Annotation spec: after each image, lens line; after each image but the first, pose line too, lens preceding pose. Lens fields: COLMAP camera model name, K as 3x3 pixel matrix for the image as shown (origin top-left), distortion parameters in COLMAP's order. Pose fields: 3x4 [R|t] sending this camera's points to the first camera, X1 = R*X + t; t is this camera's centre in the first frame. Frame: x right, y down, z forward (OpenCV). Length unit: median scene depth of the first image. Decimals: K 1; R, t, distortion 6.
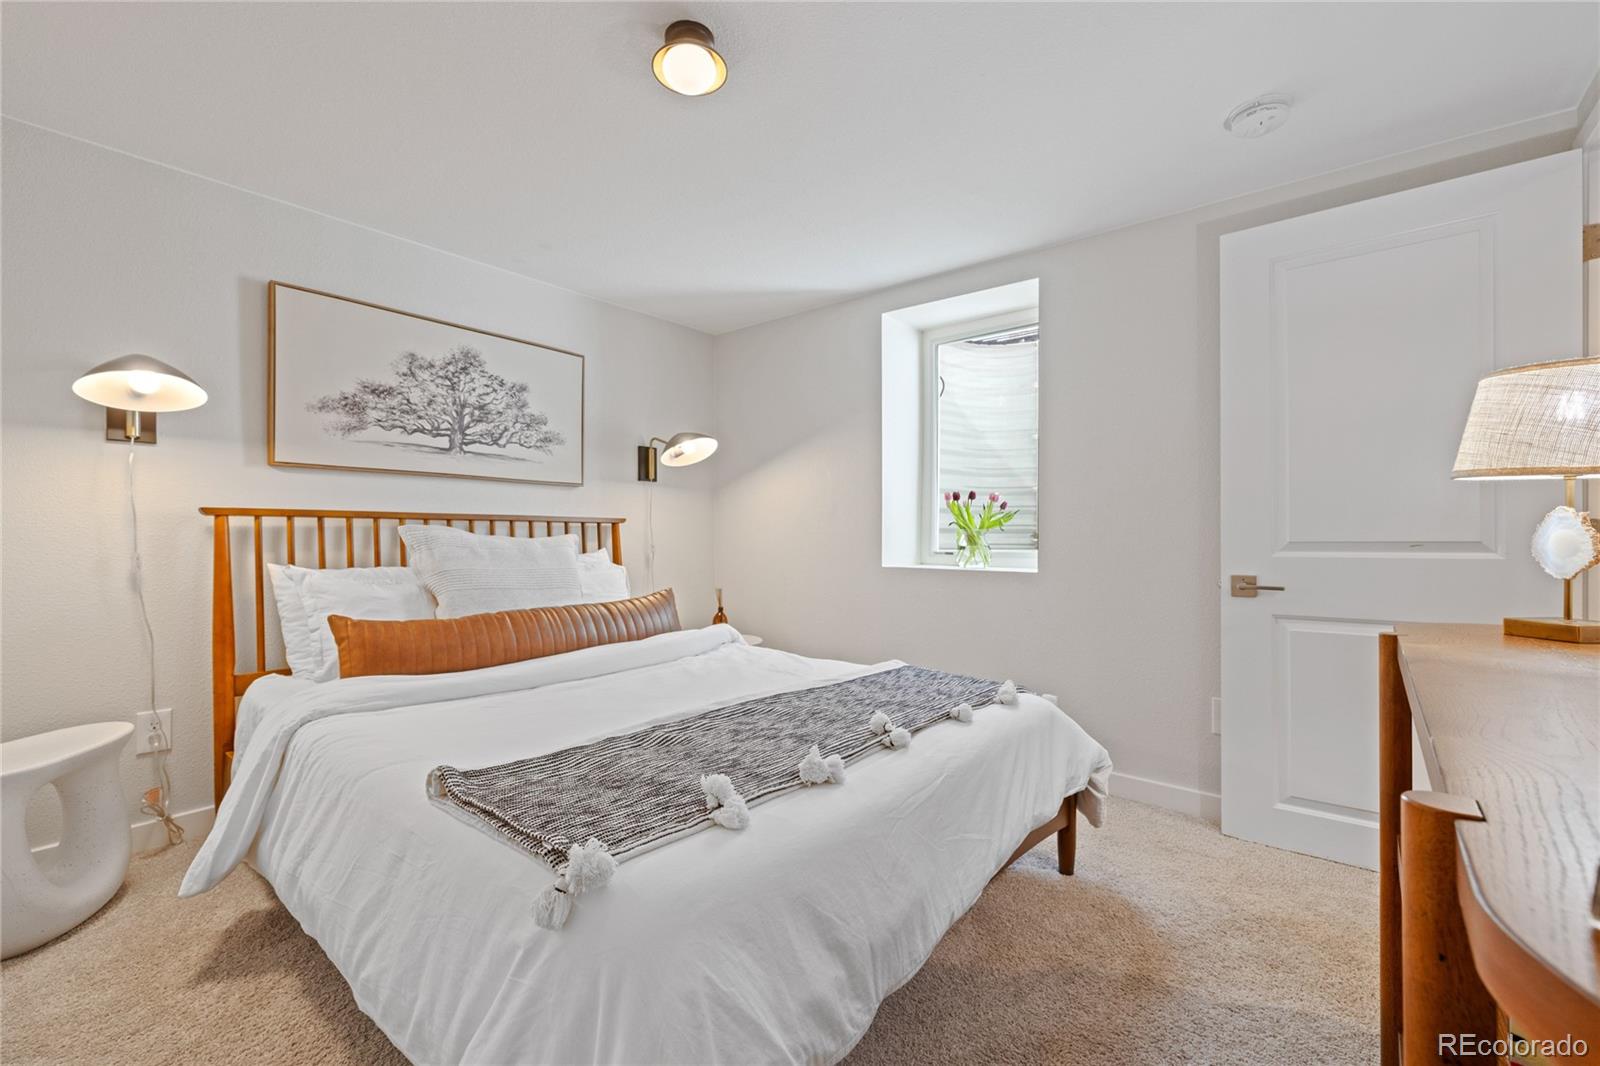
lens RADIAL K [[689.0, 0, 793.4], [0, 689.0, 545.1], [0, 0, 1]] dist [0.000213, 0.000017]
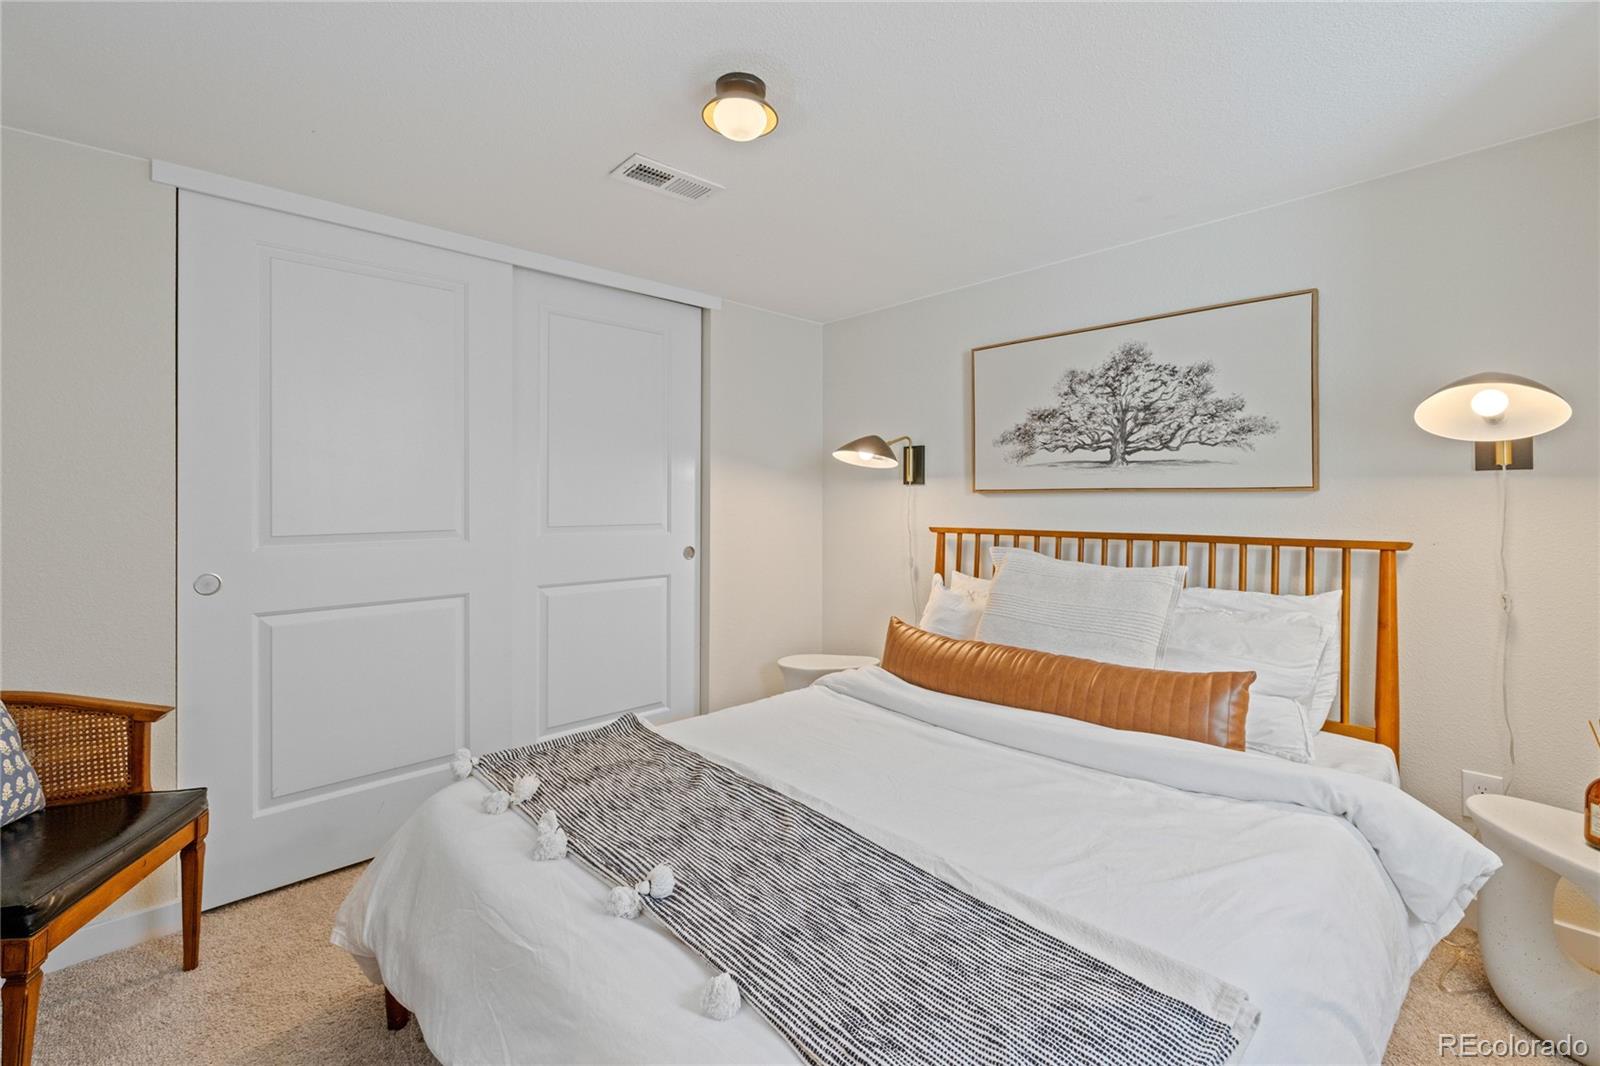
lens RADIAL K [[705.8, 0, 797.2], [0, 705.8, 498.9], [0, 0, 1]] dist [0.001427, 0.000144]
pose [[-0.134315, -0.000328, -0.990939, 0.492226], [-0.009057, 0.999959, 0.000896, -0.086778], [0.990897, 0.009096, -0.134312, 0.716824]]
